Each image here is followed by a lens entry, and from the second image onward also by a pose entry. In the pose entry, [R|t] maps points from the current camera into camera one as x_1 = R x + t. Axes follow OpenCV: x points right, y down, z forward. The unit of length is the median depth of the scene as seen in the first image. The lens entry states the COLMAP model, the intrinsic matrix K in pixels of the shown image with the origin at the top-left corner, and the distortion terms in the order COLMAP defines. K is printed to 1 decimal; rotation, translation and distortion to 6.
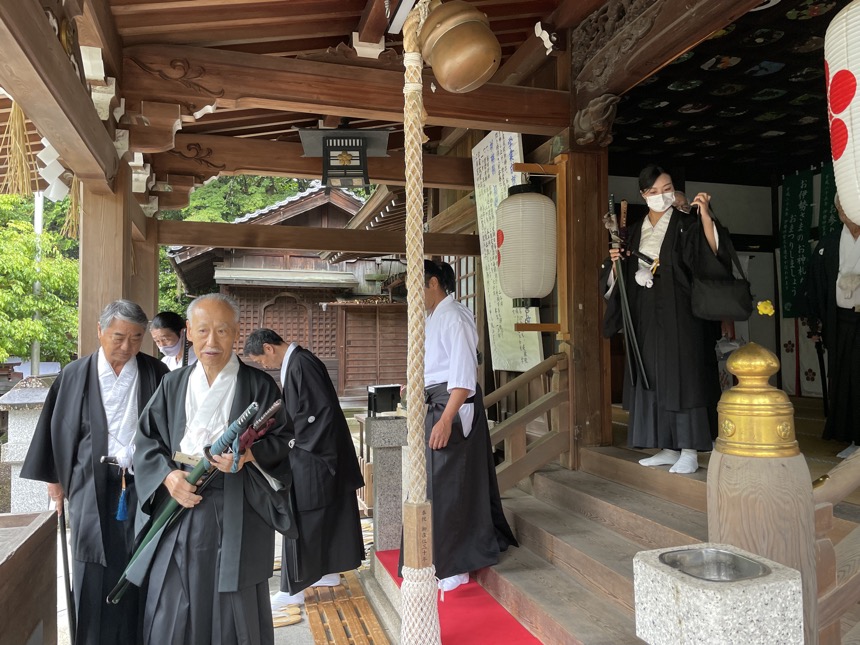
lens RADIAL K [[654.9, 0, 430.7], [0, 654.9, 316.3], [0, 0, 1]] dist [0.085566, -0.118292]
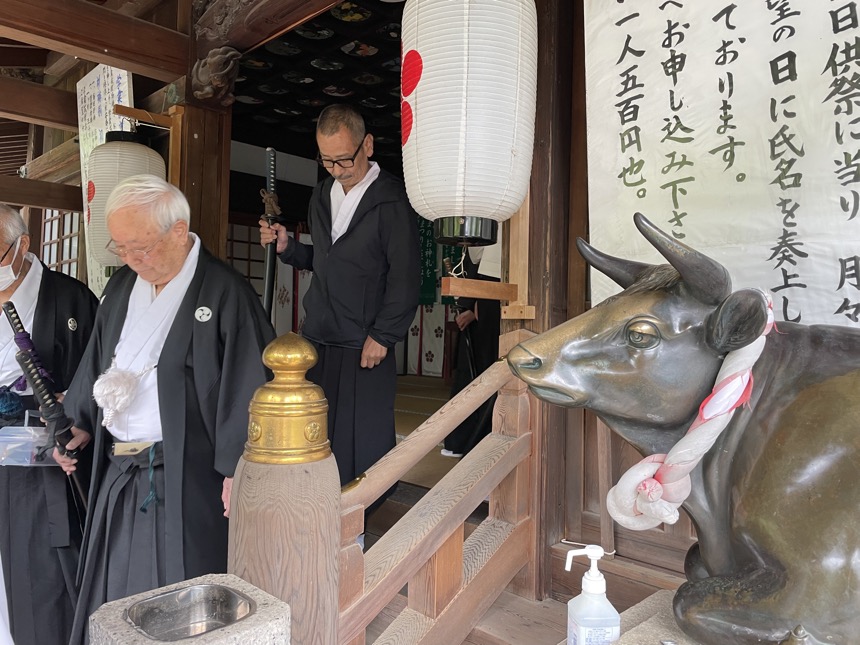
lens RADIAL K [[654.9, 0, 430.7], [0, 654.9, 316.3], [0, 0, 1]] dist [0.085566, -0.118292]
pose [[0.880926, 0.039170, 0.471630, 0.093498], [-0.055498, 0.998243, 0.020754, -0.004070], [-0.469989, -0.044457, 0.881552, 0.056975]]
